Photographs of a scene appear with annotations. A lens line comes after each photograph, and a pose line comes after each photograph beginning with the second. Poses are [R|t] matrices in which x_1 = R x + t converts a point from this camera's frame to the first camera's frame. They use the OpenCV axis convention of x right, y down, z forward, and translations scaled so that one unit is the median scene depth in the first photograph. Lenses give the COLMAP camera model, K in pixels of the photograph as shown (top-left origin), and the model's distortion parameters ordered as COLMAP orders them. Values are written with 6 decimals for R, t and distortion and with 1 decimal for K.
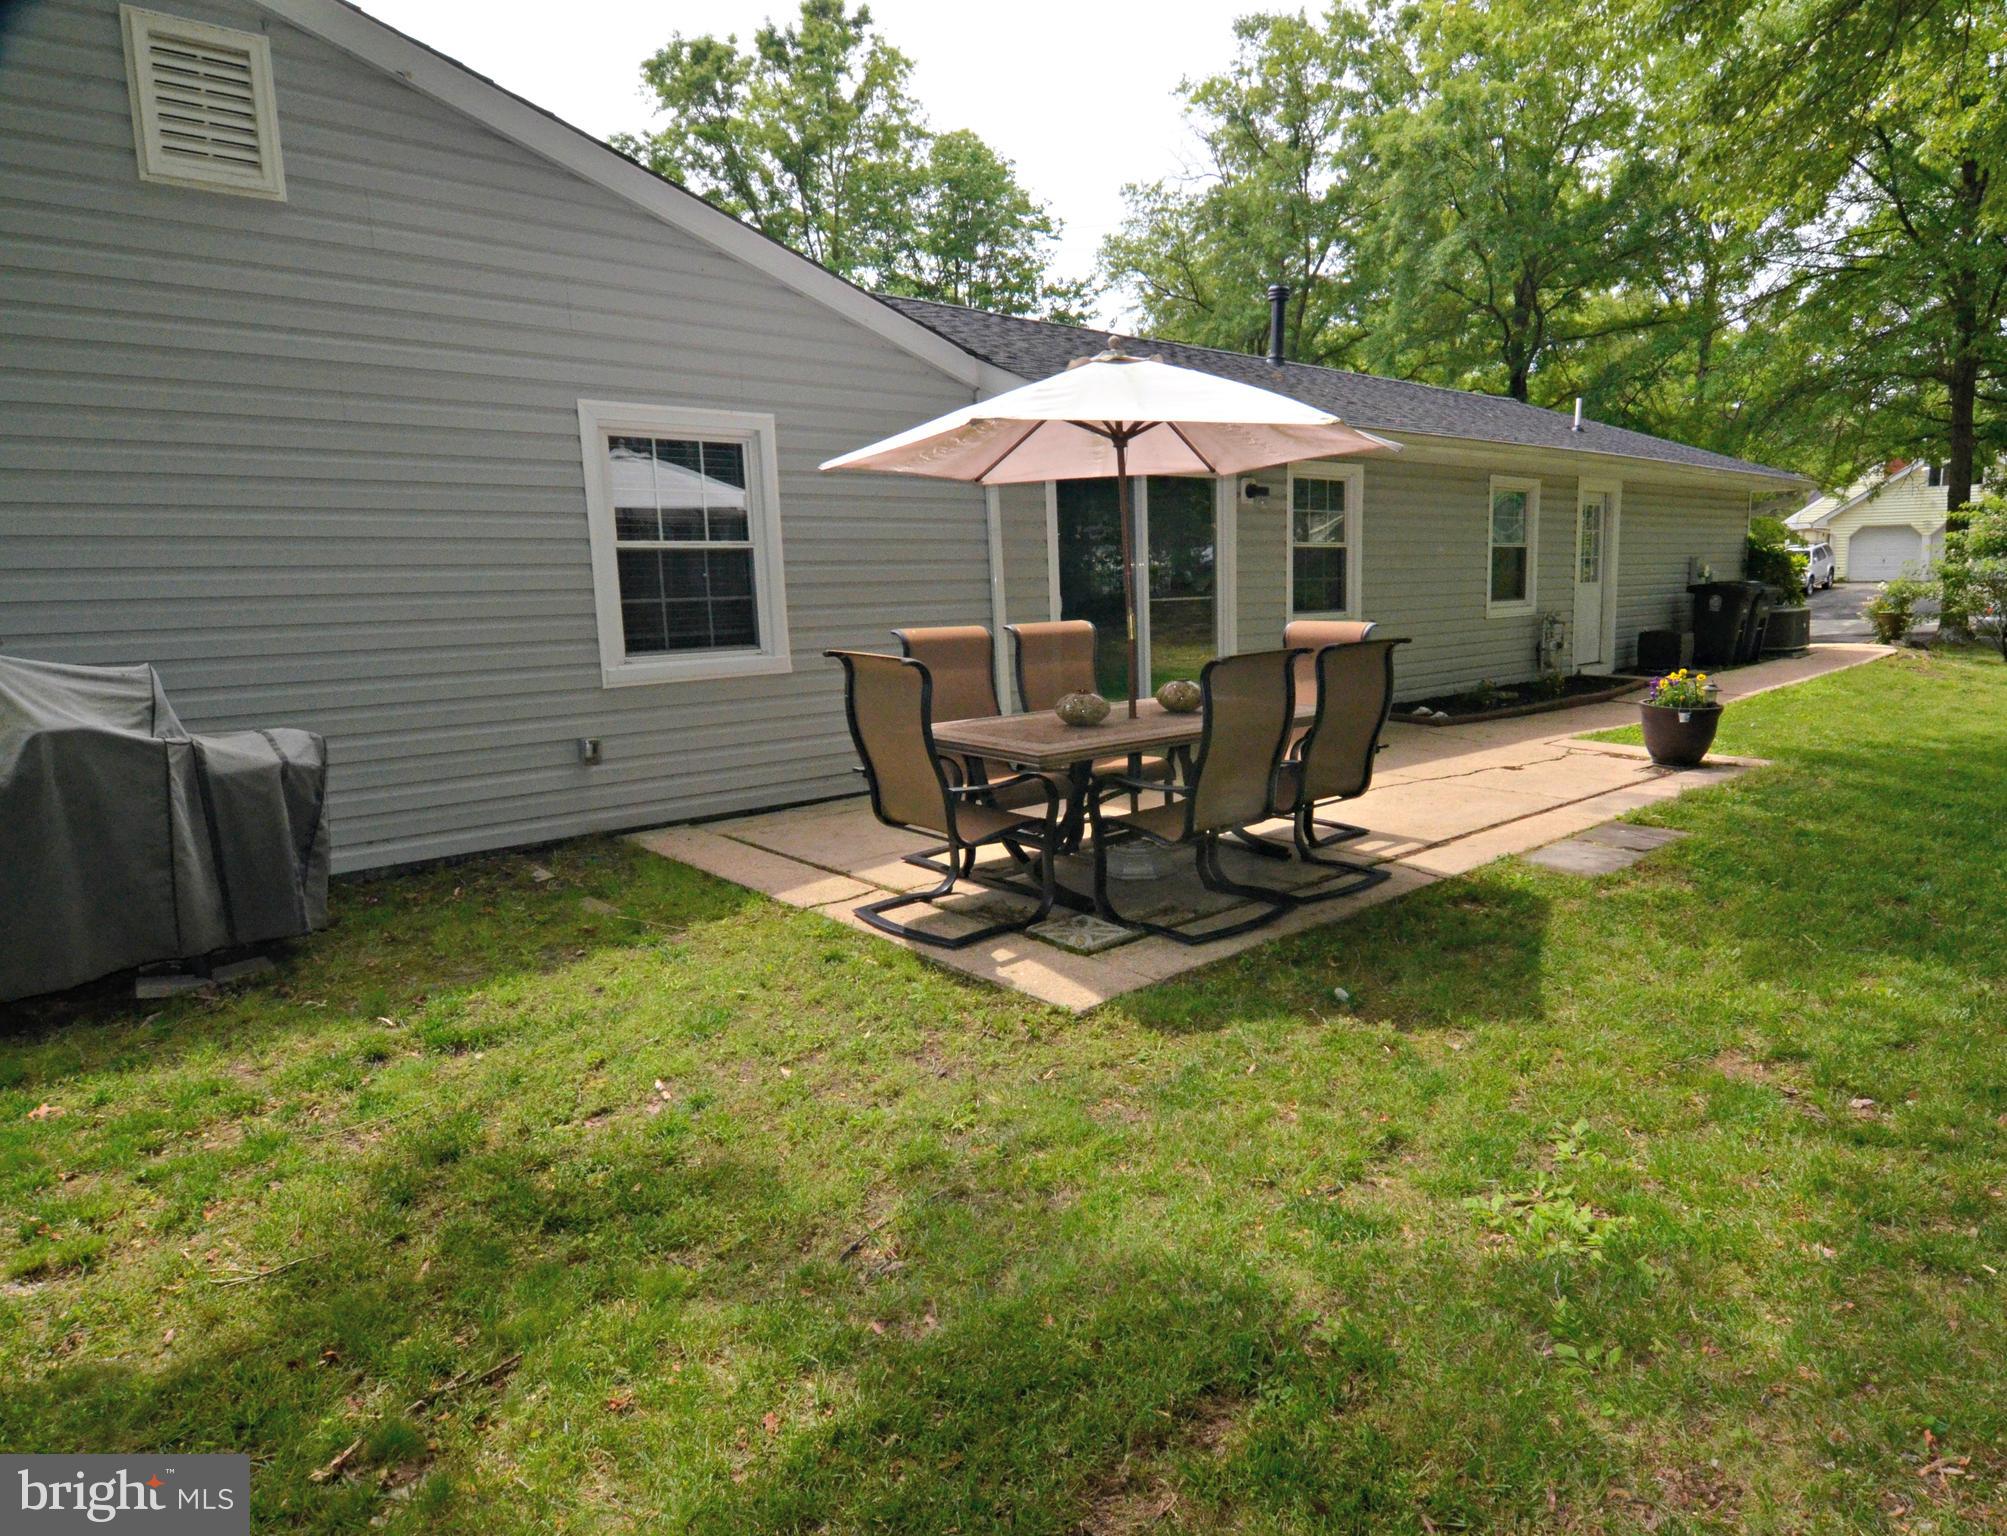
lens RADIAL K [[1250.9, 0, 1149.5], [0, 1250.9, 766.5], [0, 0, 1]] dist [0.003177, -0.015221]
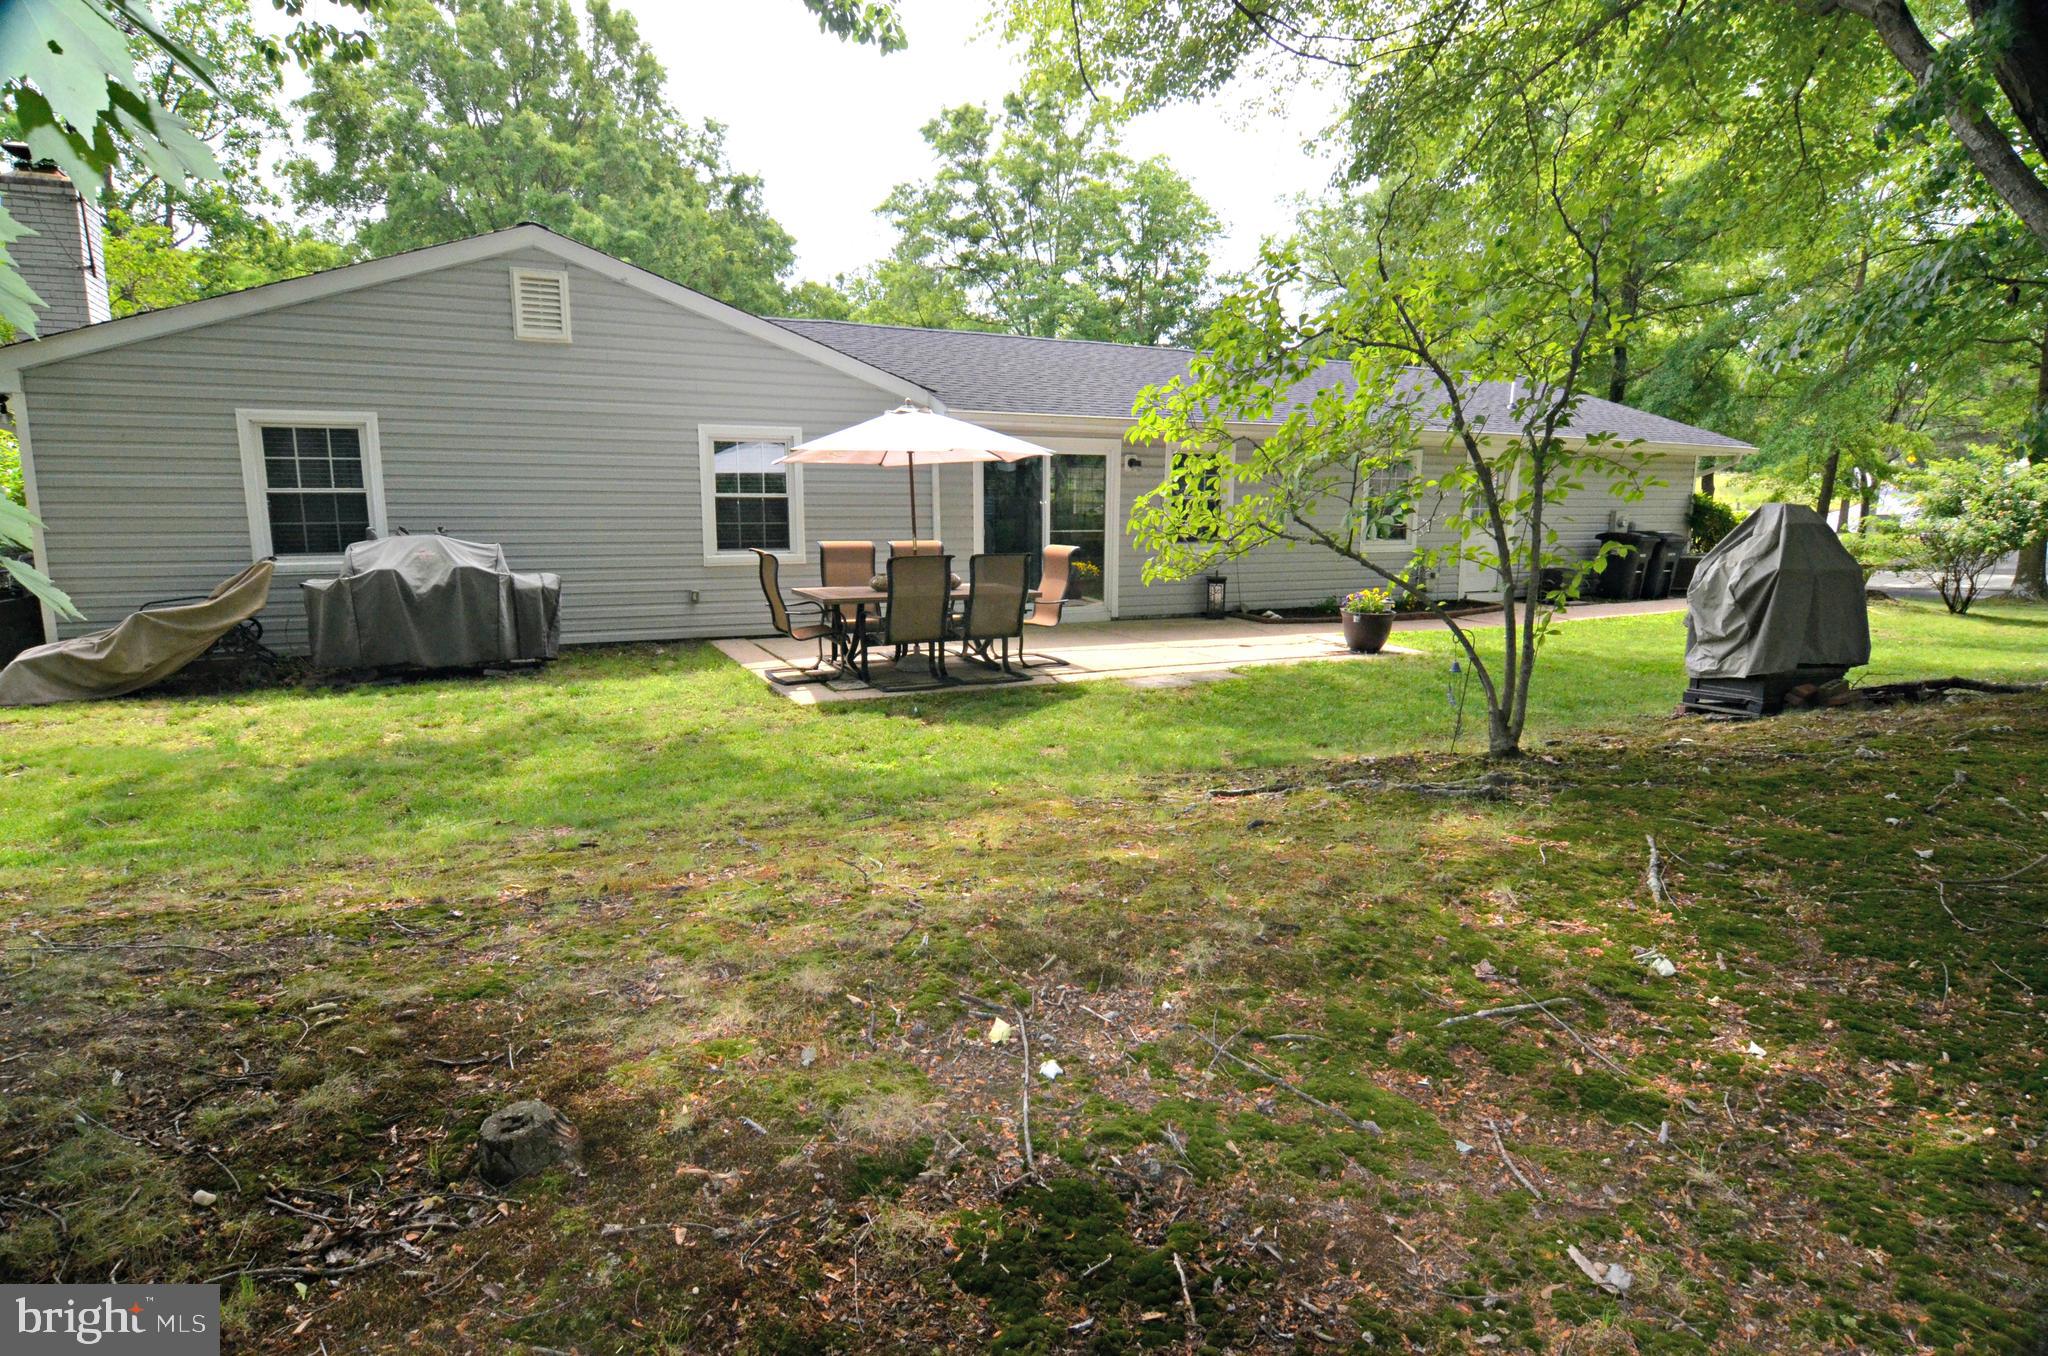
lens RADIAL K [[1113.6, 0, 1024.0], [0, 1113.6, 678.0], [0, 0, 1]] dist [-0.009122, -0.001374]
pose [[0.945542, 0.071520, -0.317547, 0.600478], [-0.071018, 0.997388, 0.013173, 0.053735], [0.317660, 0.010096, 0.948151, -0.506037]]
